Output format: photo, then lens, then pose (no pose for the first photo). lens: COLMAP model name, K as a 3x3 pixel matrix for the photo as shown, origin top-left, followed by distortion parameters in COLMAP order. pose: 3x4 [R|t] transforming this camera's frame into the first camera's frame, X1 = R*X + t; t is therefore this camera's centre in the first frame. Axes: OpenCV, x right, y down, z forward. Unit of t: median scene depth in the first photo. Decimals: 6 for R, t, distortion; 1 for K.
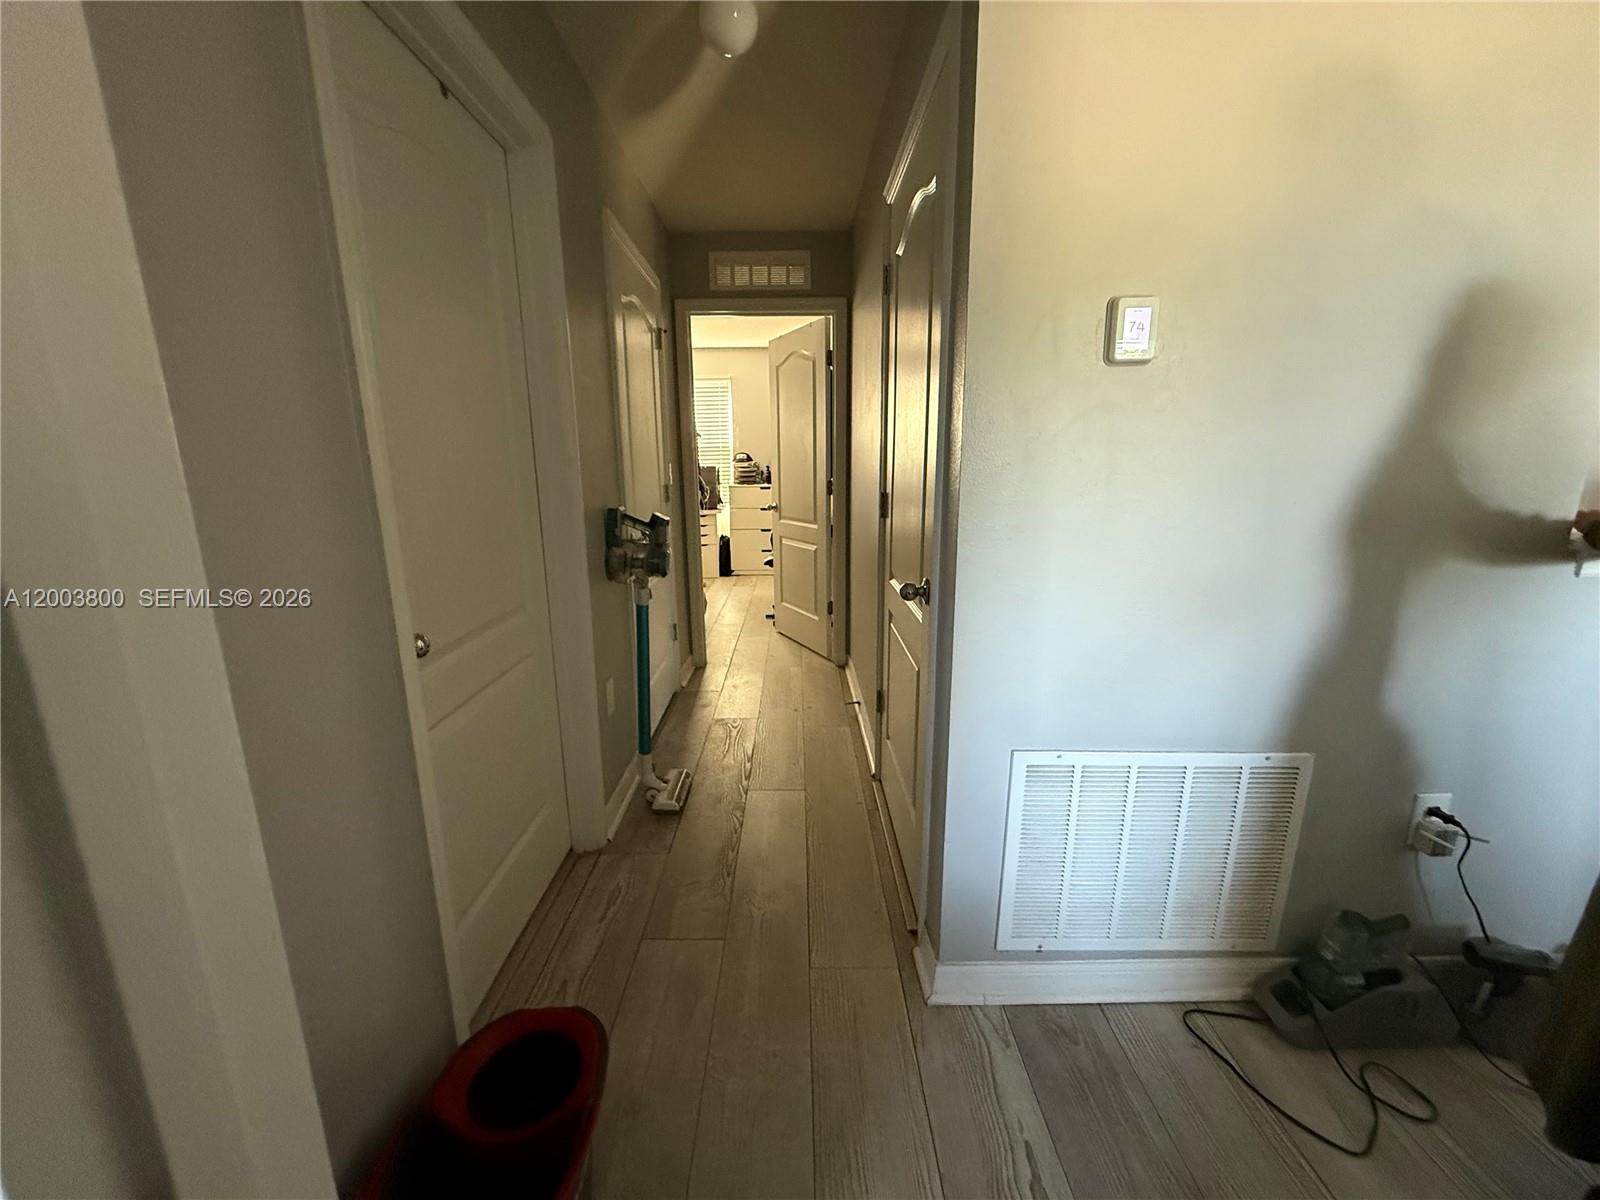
lens RADIAL K [[640.2, 0, 805.9], [0, 640.2, 600.9], [0, 0, 1]] dist [-0.000603, 0.000379]
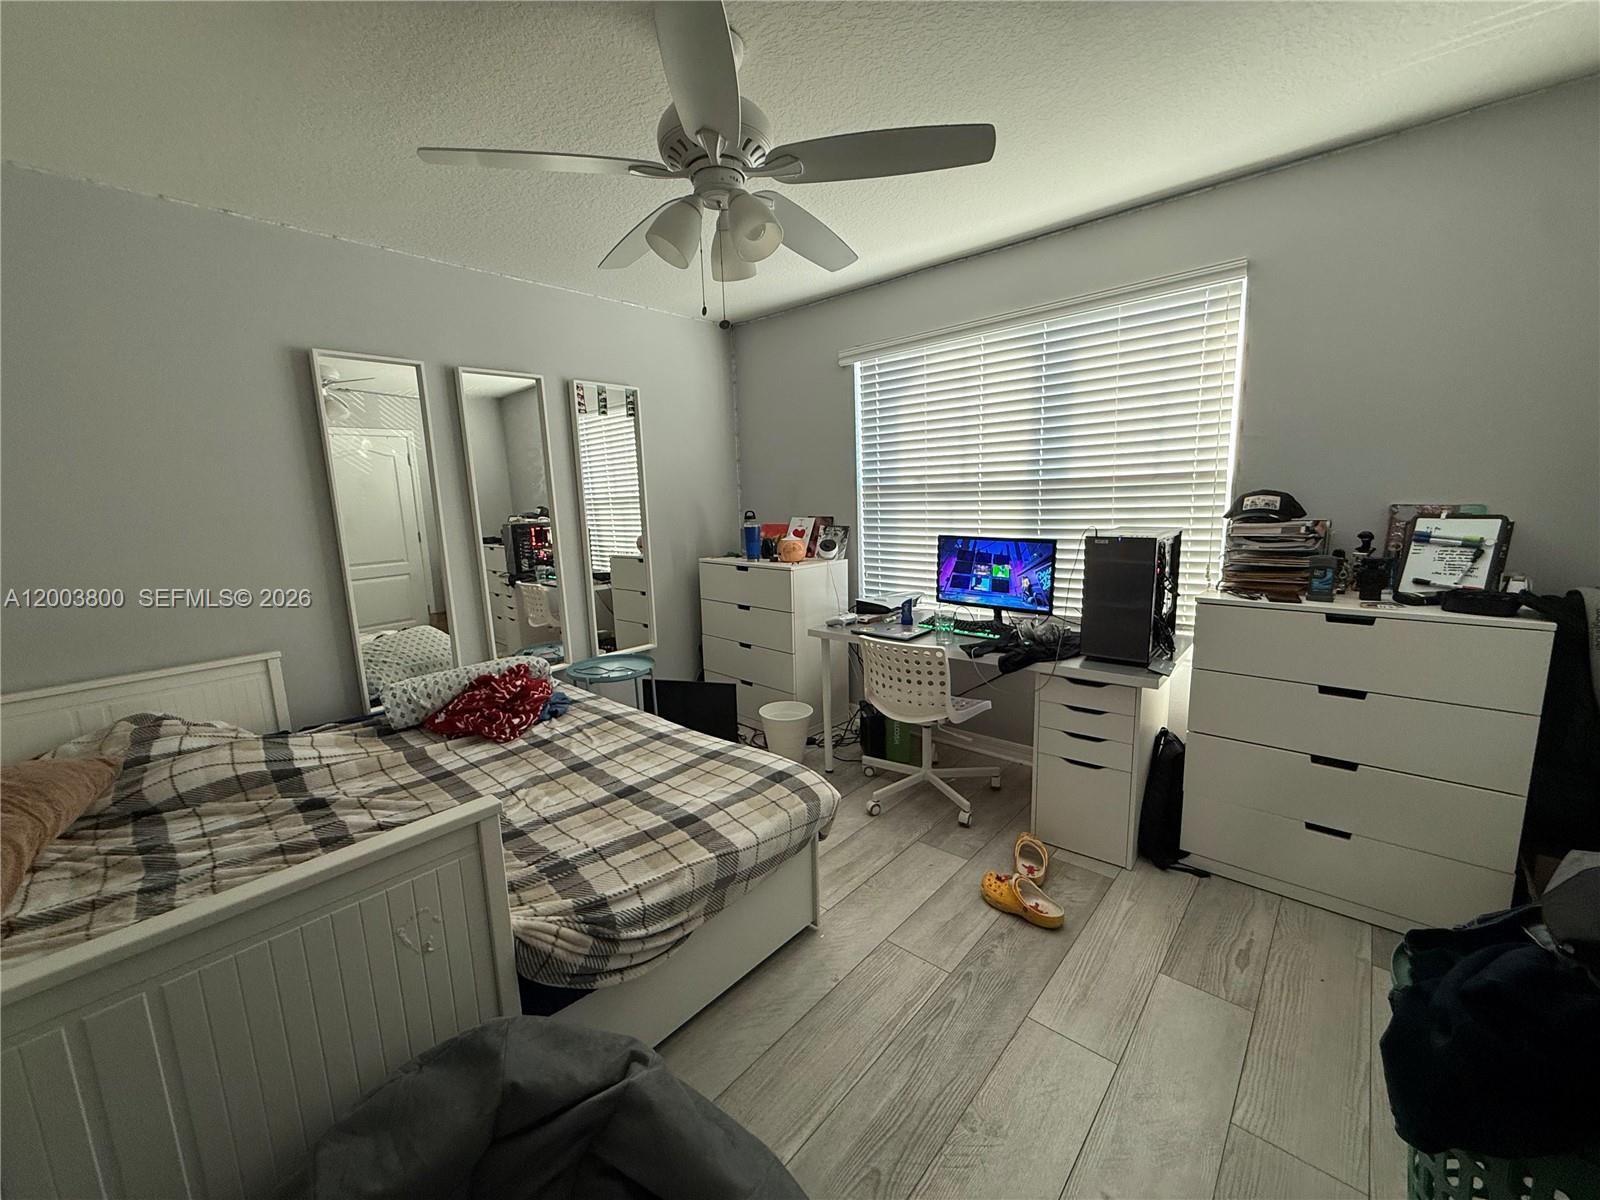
lens RADIAL K [[640.2, 0, 798.4], [0, 640.2, 602.4], [0, 0, 1]] dist [-0.000603, 0.000379]
pose [[0.736920, 0.094150, -0.669392, -0.053426], [-0.114113, 0.993368, 0.014092, -0.156507], [0.666279, 0.066002, 0.742776, 0.622150]]
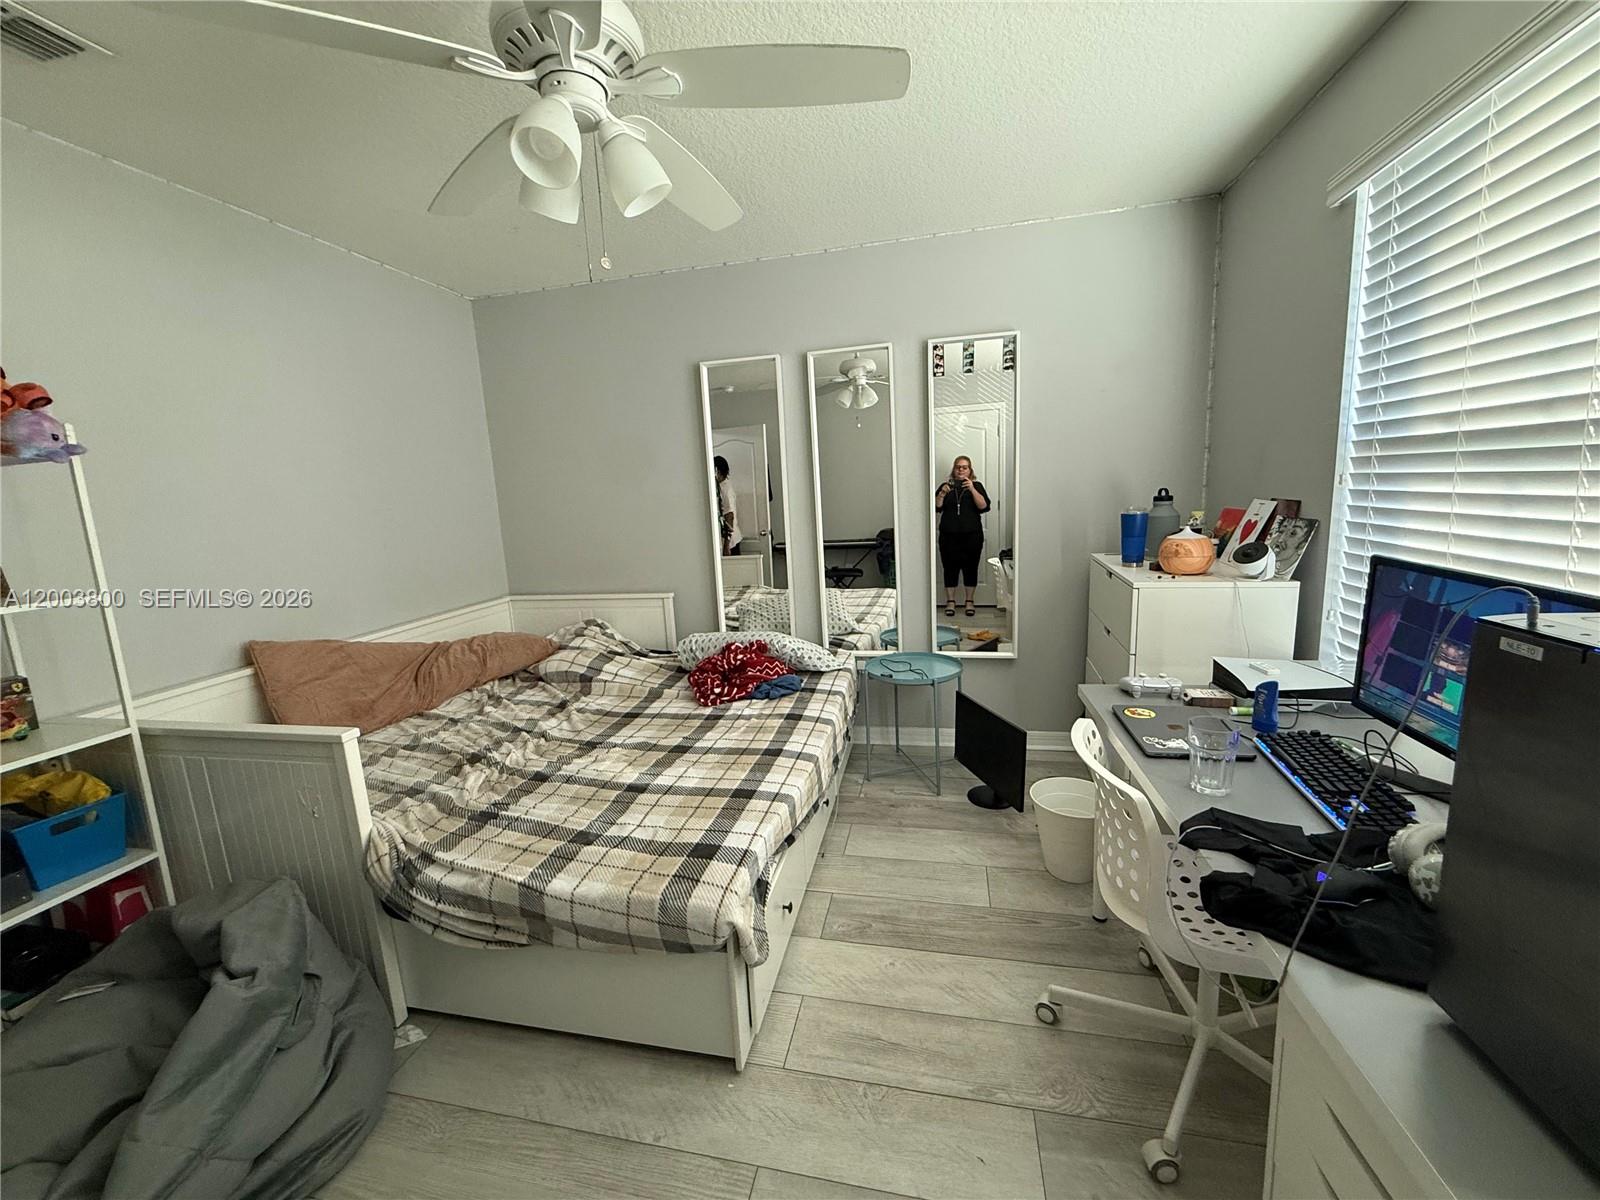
lens RADIAL K [[640.2, 0, 793.7], [0, 640.2, 601.2], [0, 0, 1]] dist [-0.000603, 0.000379]
pose [[-0.238526, 0.186020, -0.953154, -0.056138], [-0.152675, 0.962095, 0.225971, -0.210239], [0.959060, 0.199423, -0.201084, 0.882413]]
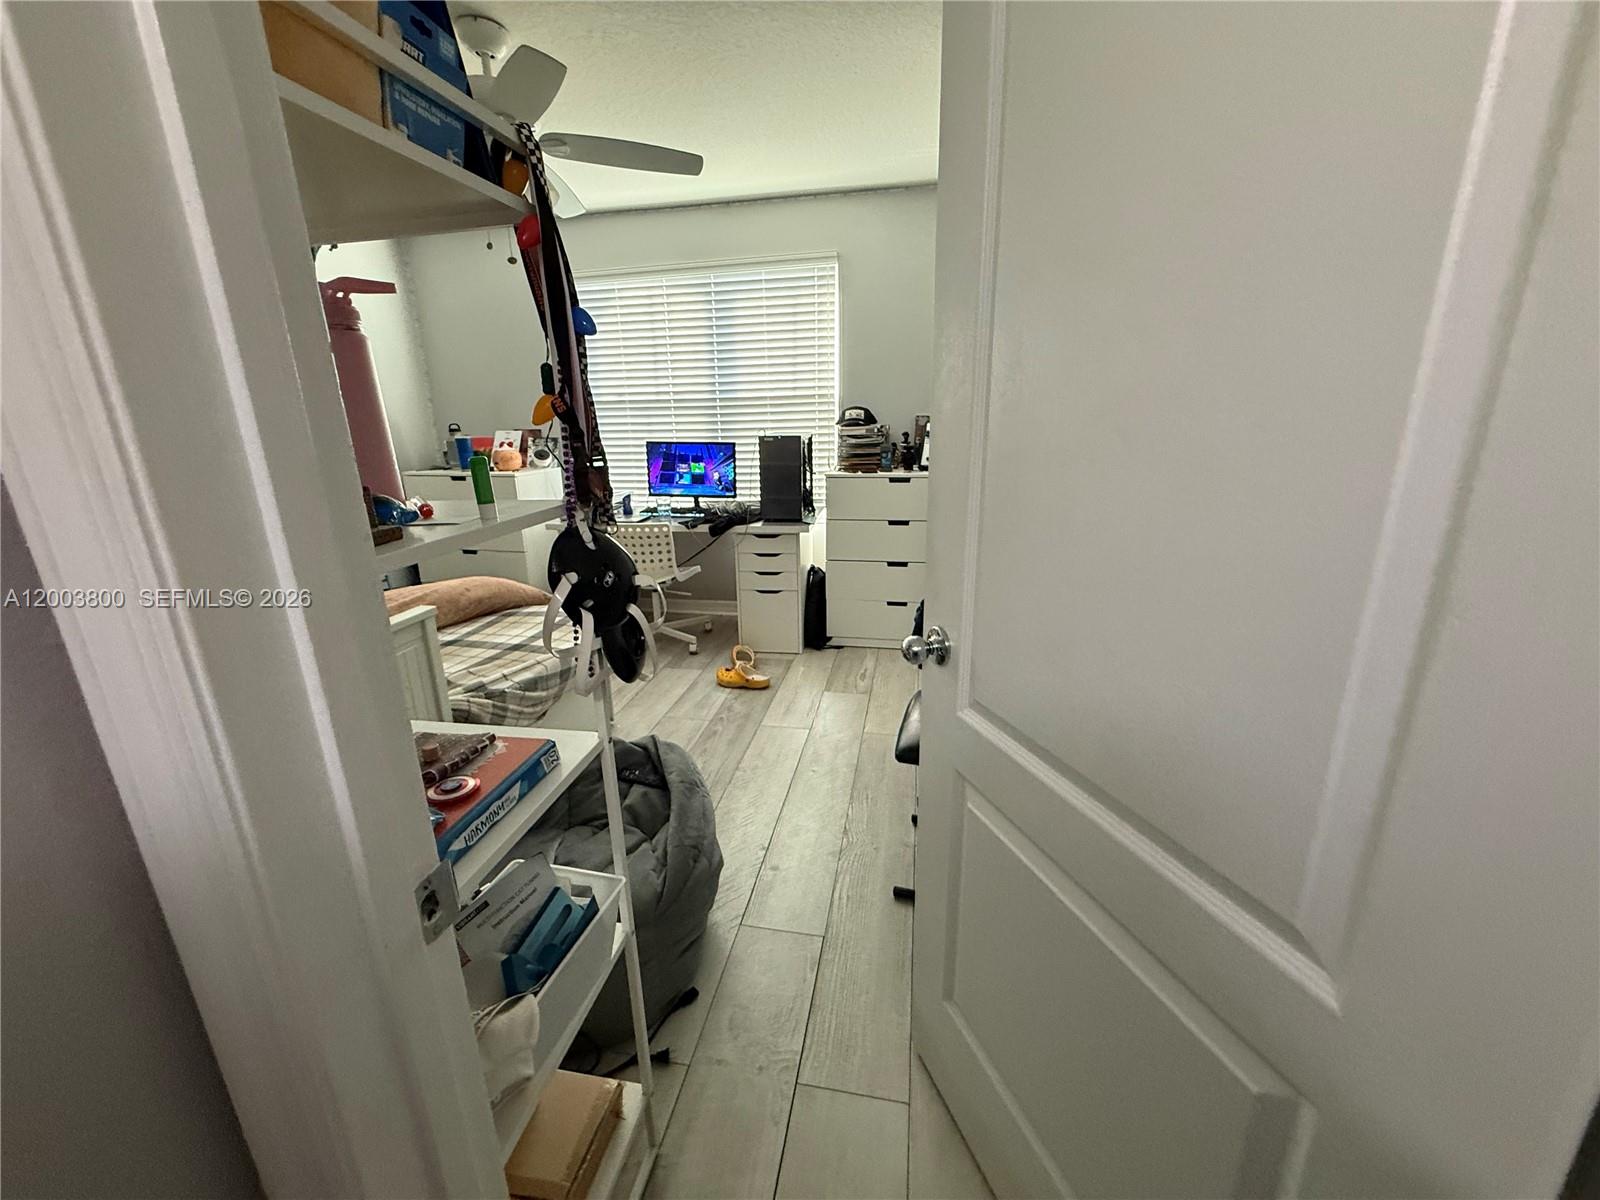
lens RADIAL K [[640.2, 0, 795.1], [0, 640.2, 609.9], [0, 0, 1]] dist [-0.000603, 0.000379]
pose [[0.978380, 0.047172, -0.201361, -0.037764], [-0.029803, 0.995636, 0.088435, -0.115884], [0.204654, -0.080522, 0.975517, 0.488065]]
